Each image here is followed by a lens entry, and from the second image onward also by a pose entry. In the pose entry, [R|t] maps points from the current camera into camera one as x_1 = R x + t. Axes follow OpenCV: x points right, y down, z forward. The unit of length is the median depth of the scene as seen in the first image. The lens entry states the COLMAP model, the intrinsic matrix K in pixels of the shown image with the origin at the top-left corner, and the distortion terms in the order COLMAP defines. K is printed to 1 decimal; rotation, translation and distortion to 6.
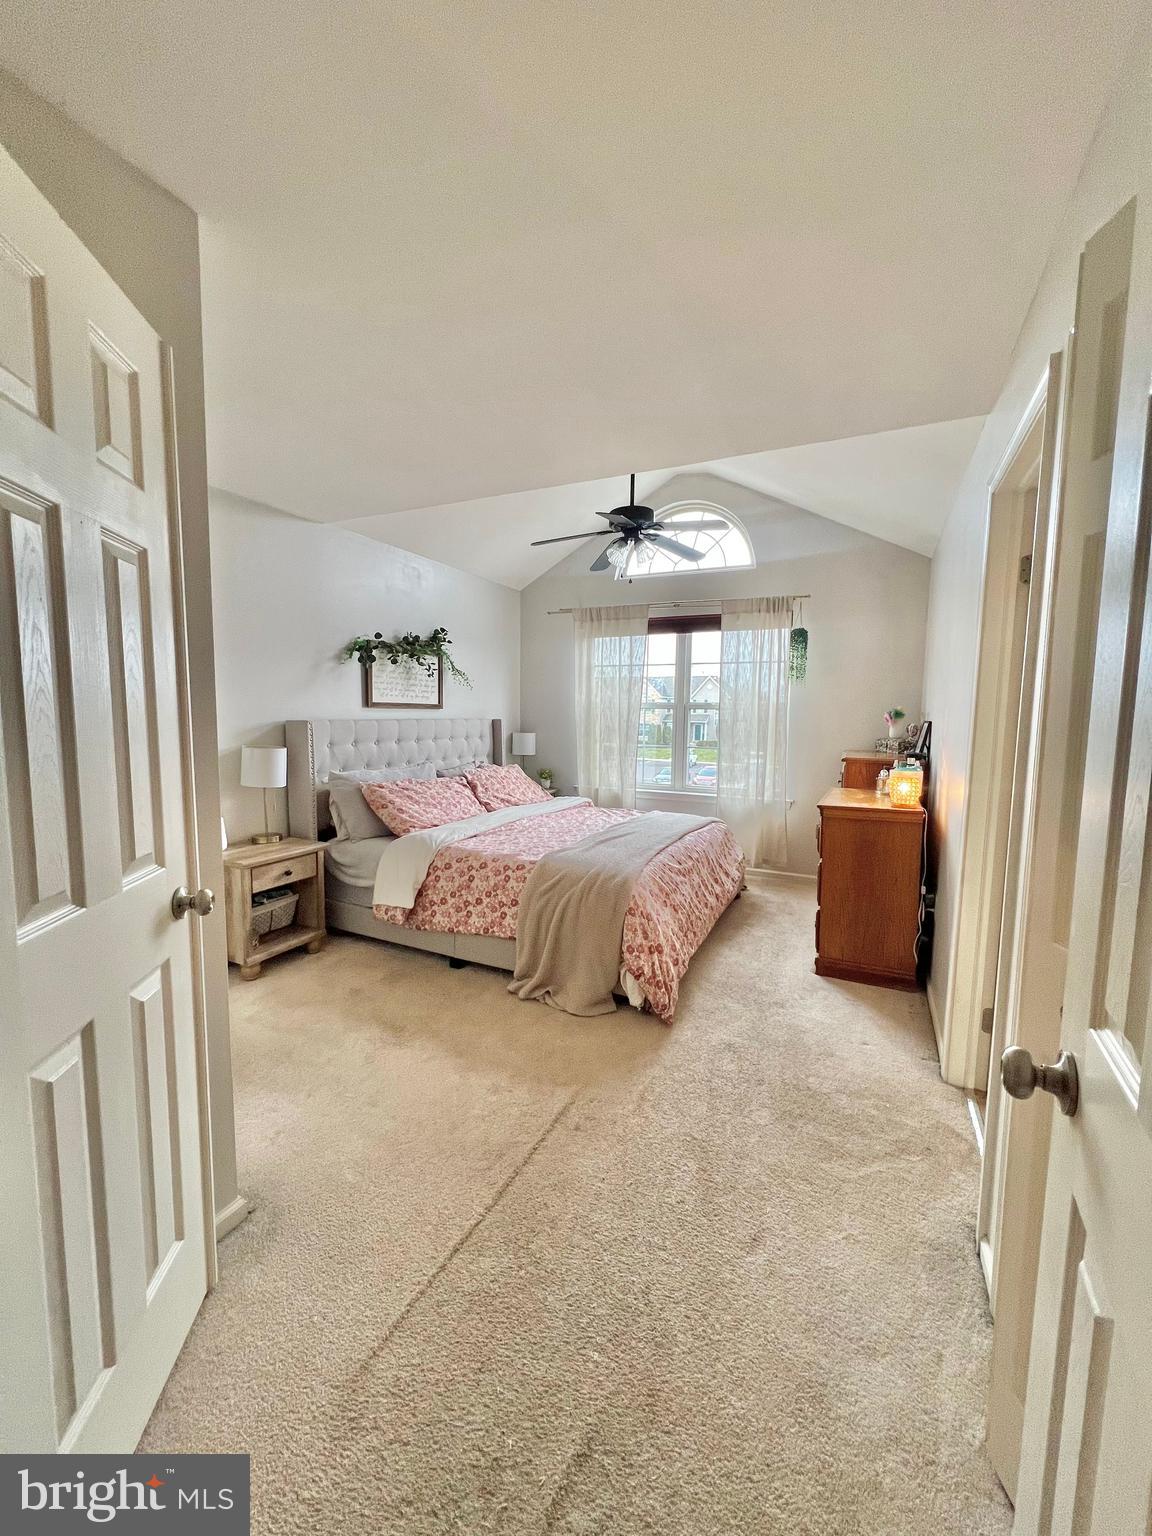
lens RADIAL K [[613.9, 0, 566.9], [0, 613.9, 769.8], [0, 0, 1]] dist [-0.004107, -0.000095]
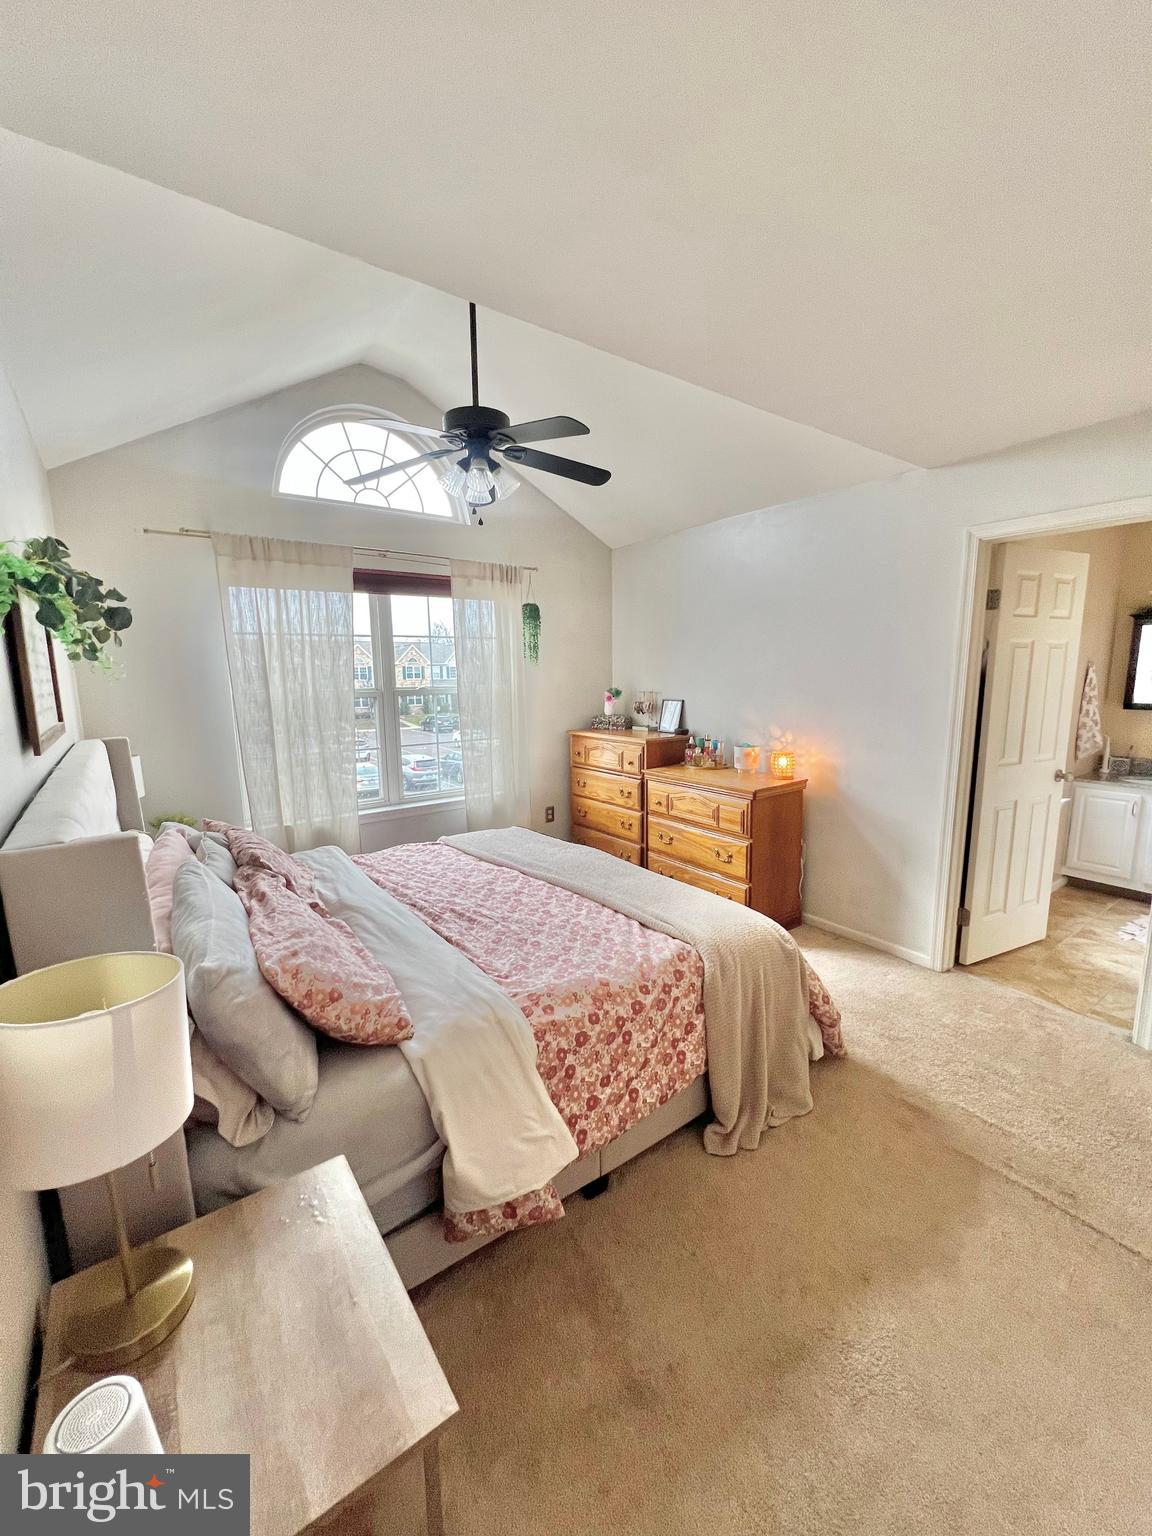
lens RADIAL K [[613.9, 0, 566.0], [0, 613.9, 765.3], [0, 0, 1]] dist [-0.004107, -0.000095]
pose [[0.474137, -0.156330, 0.866461, -0.414612], [0.101503, 0.987254, 0.122581, -0.095310], [-0.874580, 0.029828, 0.483962, 0.499151]]
